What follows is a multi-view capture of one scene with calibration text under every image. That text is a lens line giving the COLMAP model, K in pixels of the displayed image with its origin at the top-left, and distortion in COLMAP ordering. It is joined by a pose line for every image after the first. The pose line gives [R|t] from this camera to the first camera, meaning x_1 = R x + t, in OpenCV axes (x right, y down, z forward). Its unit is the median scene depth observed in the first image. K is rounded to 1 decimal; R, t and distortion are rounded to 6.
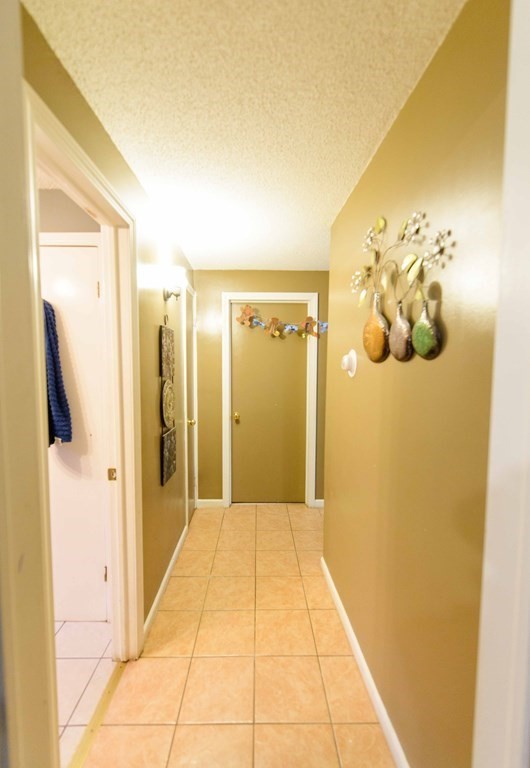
lens RADIAL K [[343.7, 0, 265.0], [0, 343.7, 384.0], [0, 0, 1]] dist [-0.000631, -0.000053]
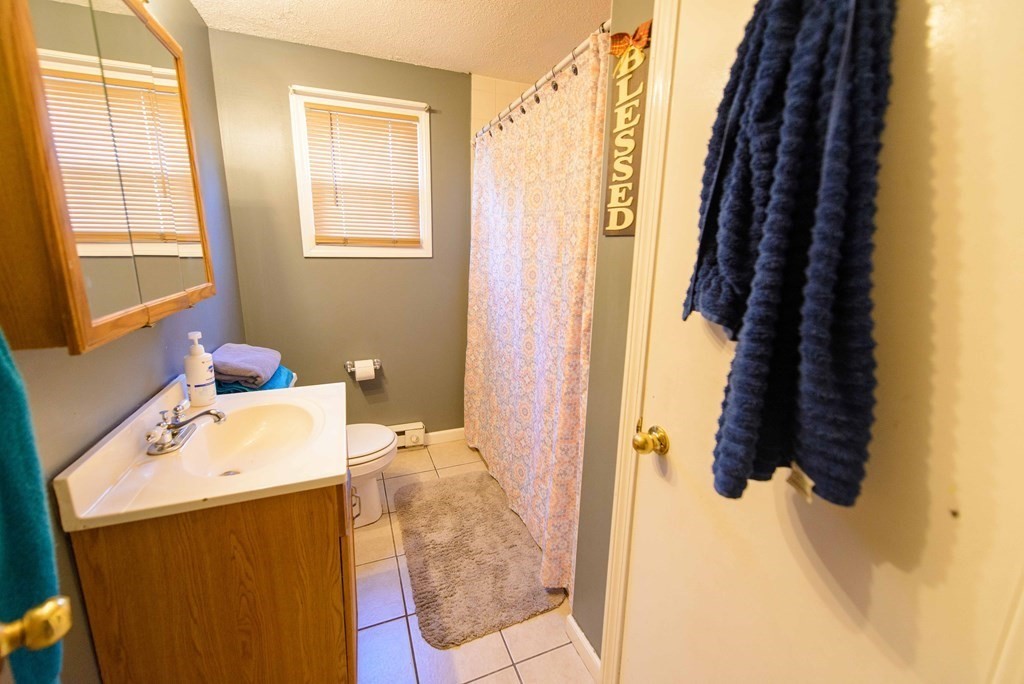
lens RADIAL K [[413.8, 0, 509.8], [0, 413.8, 348.3], [0, 0, 1]] dist [0.001677, 0.000041]
pose [[0.356097, 0.205404, -0.911594, -0.396070], [-0.073032, 0.978676, 0.191991, 0.011268], [0.931591, -0.001791, 0.363505, 0.646256]]
